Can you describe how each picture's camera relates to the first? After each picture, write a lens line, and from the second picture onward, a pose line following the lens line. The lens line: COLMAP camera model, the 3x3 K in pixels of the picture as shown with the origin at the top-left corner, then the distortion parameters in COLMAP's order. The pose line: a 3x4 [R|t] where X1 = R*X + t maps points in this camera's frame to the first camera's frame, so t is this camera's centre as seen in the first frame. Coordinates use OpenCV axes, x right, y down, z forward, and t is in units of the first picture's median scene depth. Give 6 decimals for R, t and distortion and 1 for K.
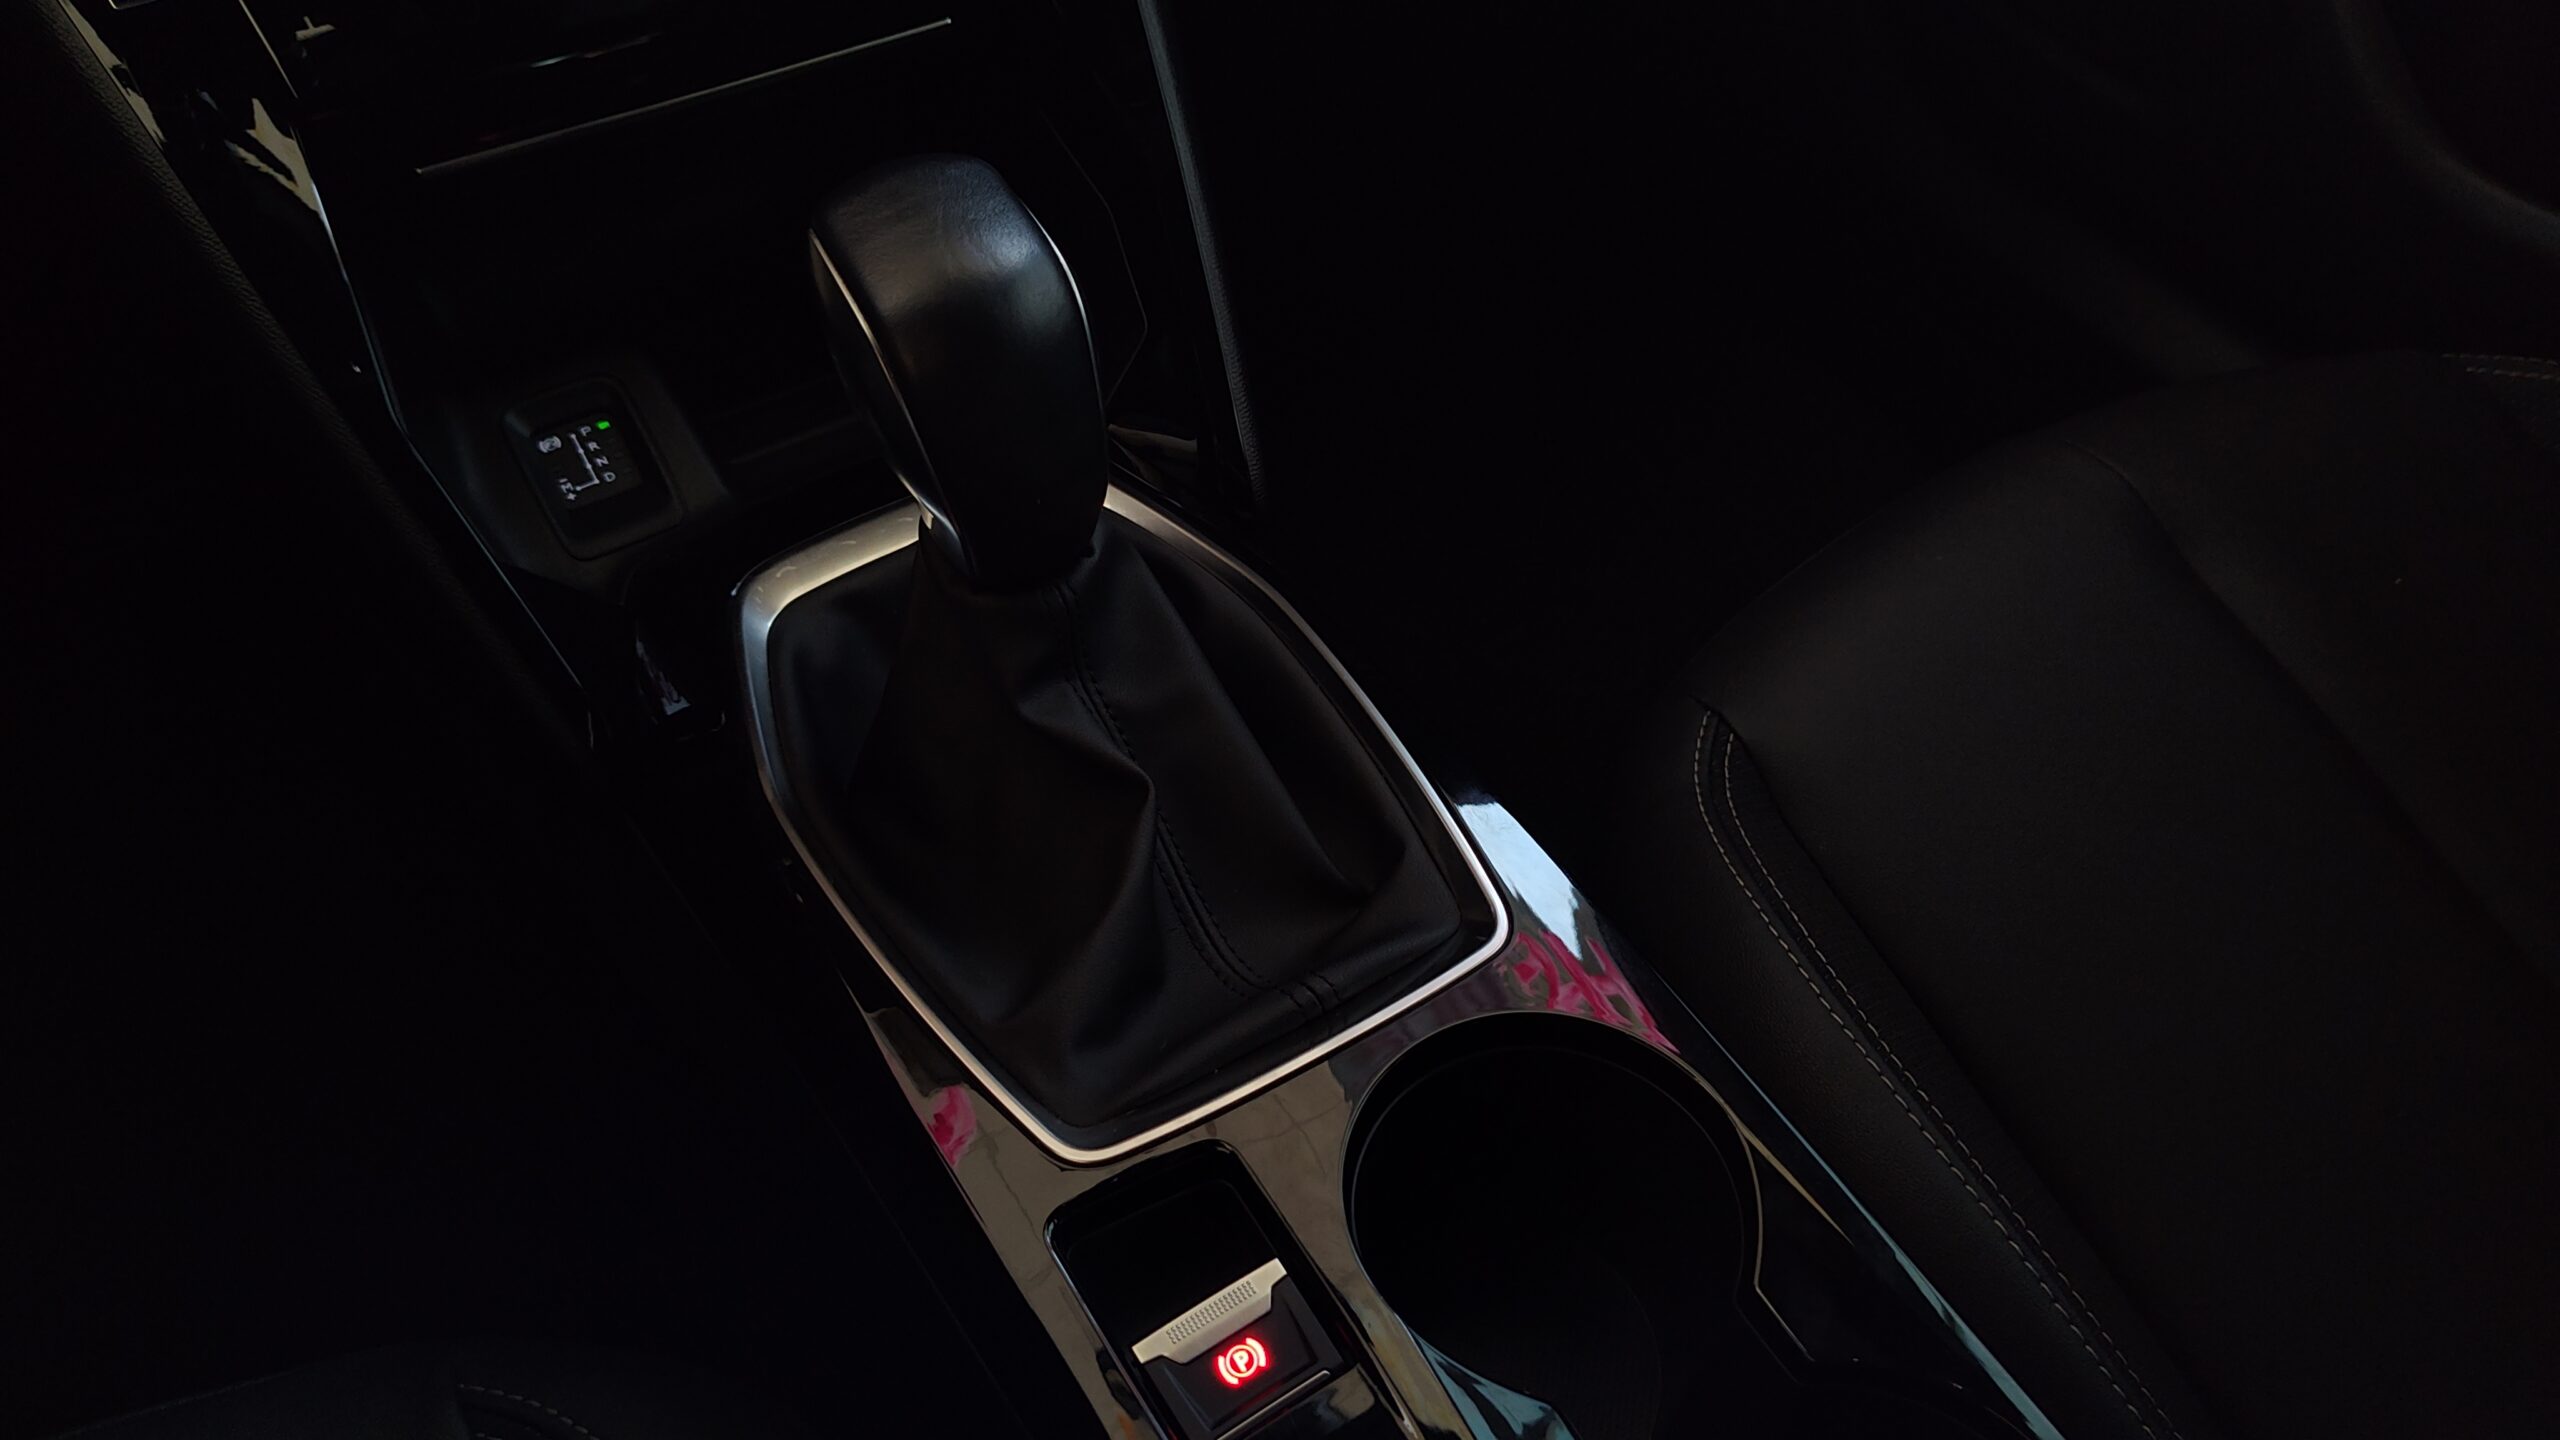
lens RADIAL K [[1836.8, 0, 1296.7], [0, 1836.8, 730.8], [0, 0, 1]] dist [0.003950, 0.000829]
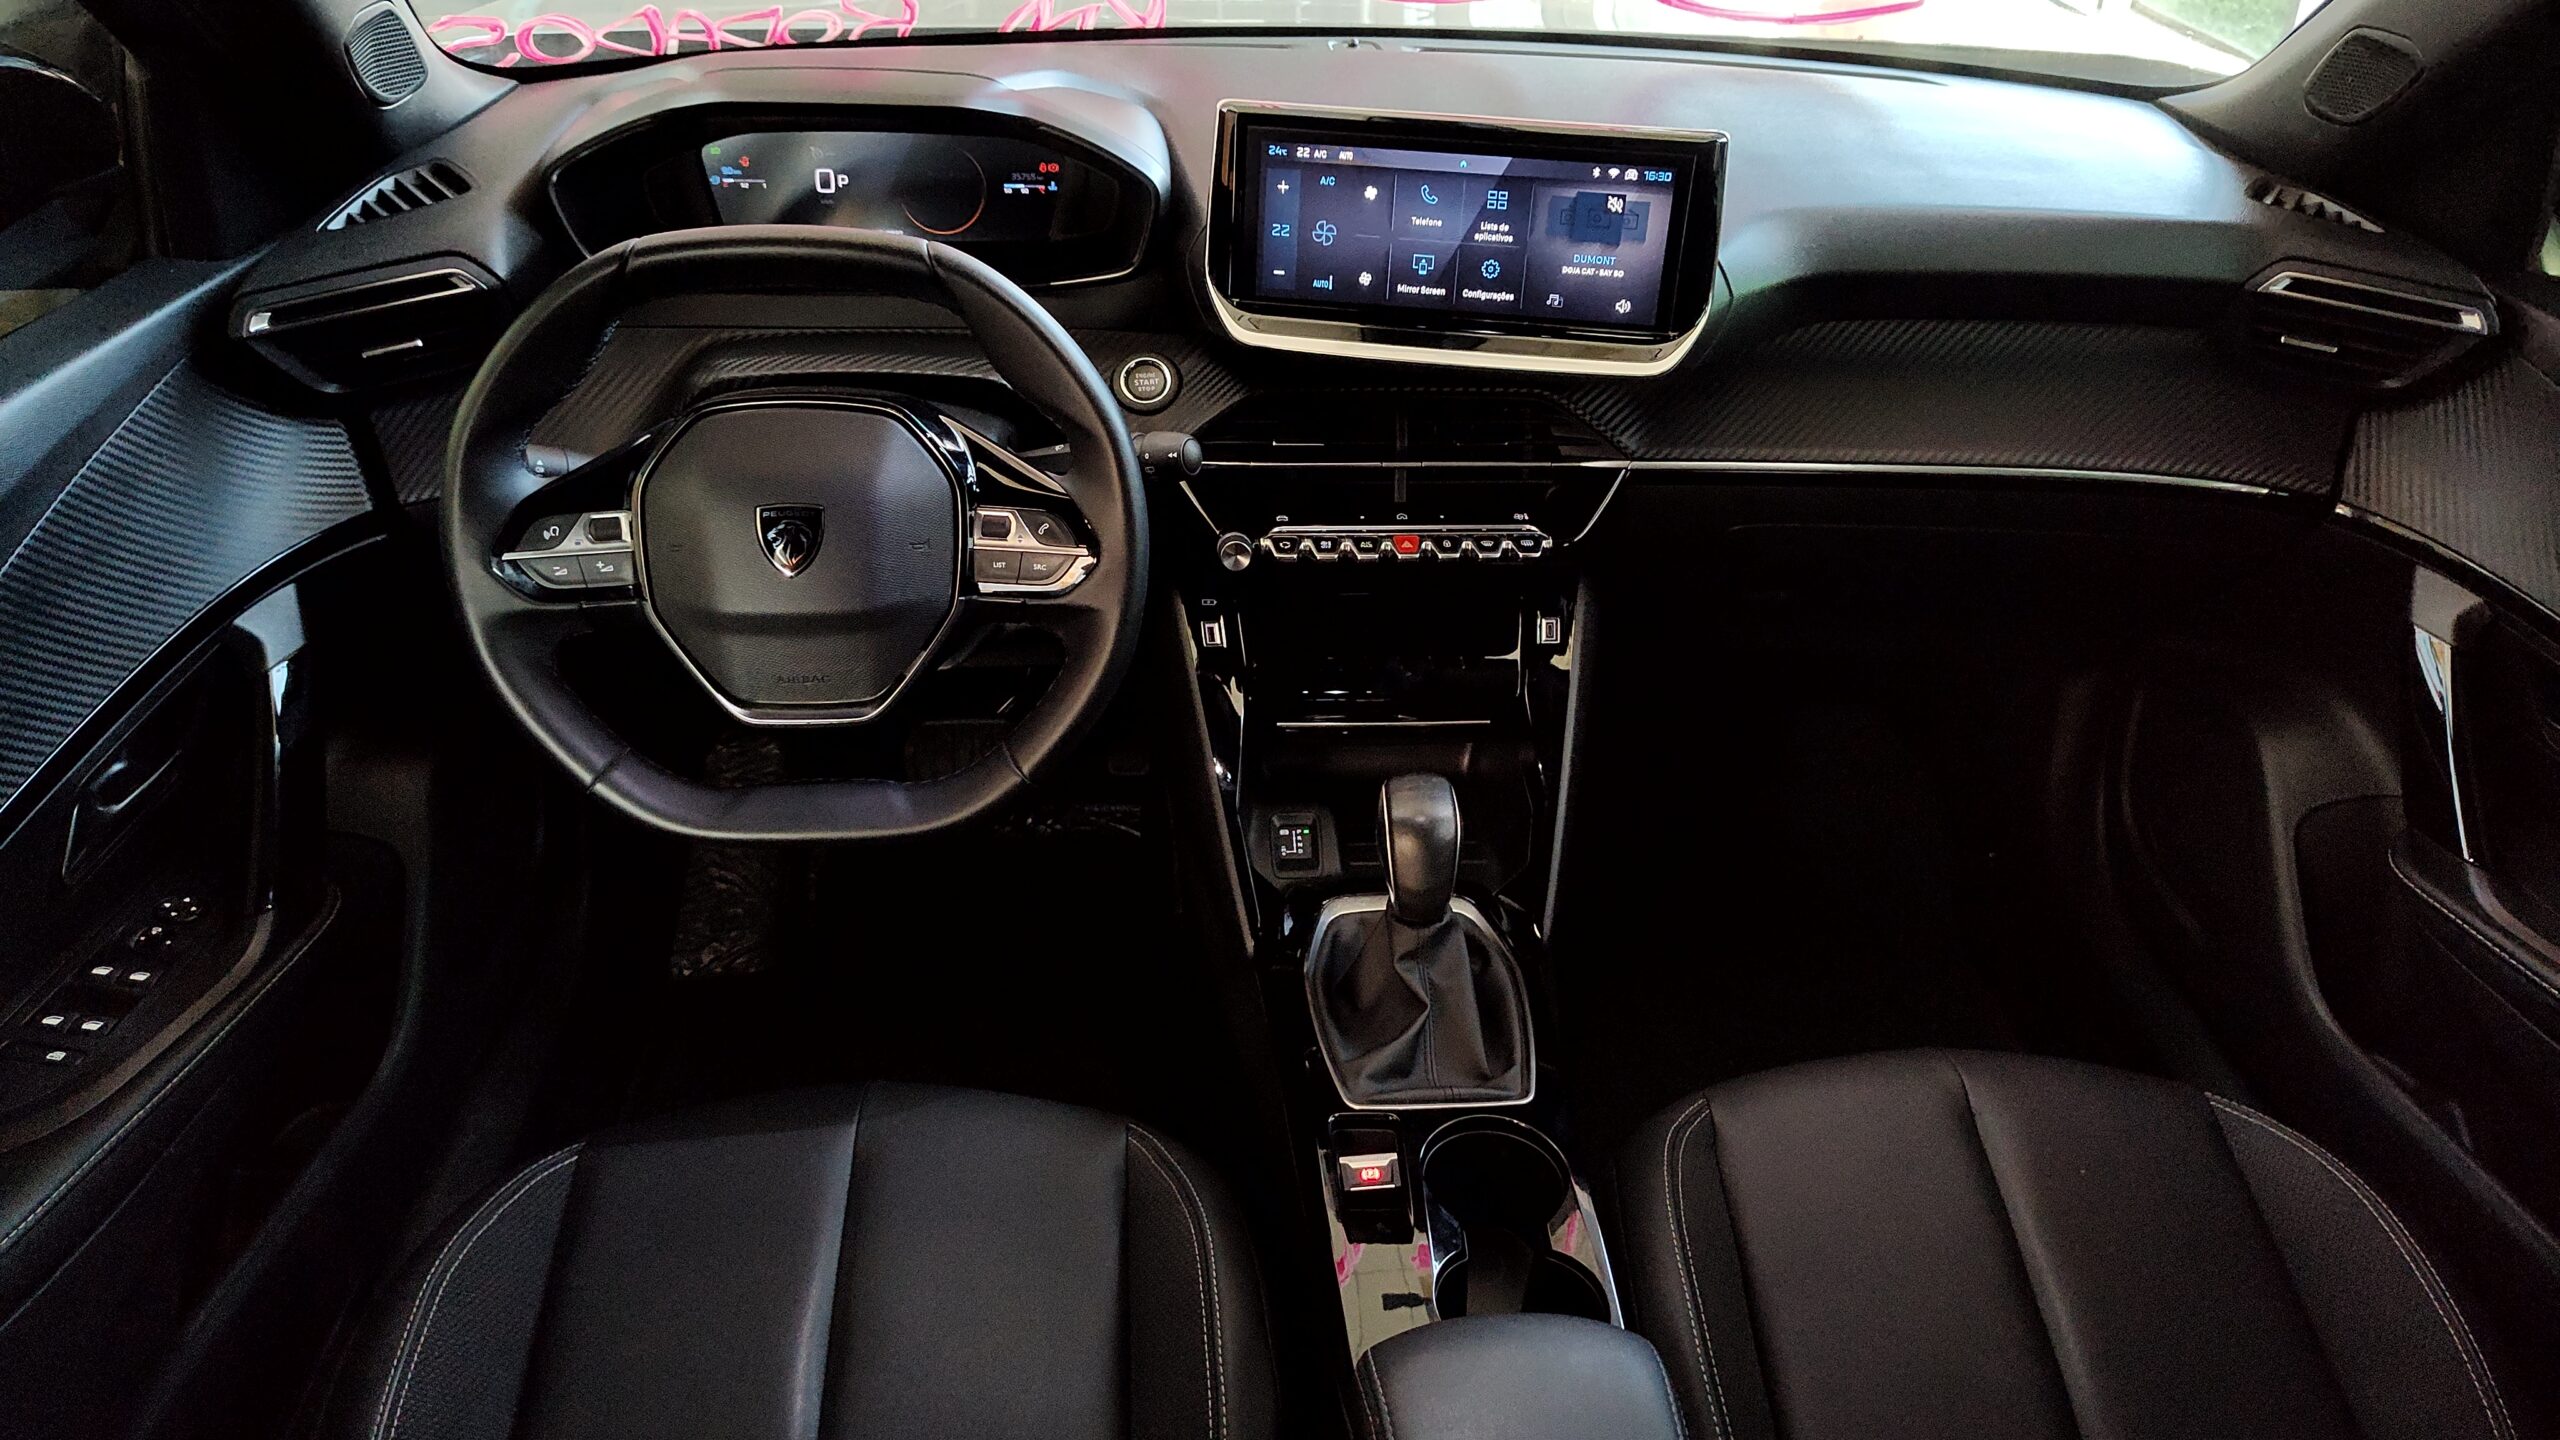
lens RADIAL K [[1836.8, 0, 1296.7], [0, 1836.8, 730.8], [0, 0, 1]] dist [0.003950, 0.000829]
pose [[0.871412, 0.264654, -0.413037, 0.620883], [-0.376262, 0.900836, -0.216613, 0.261923], [0.314751, 0.344169, 0.884579, -1.289940]]
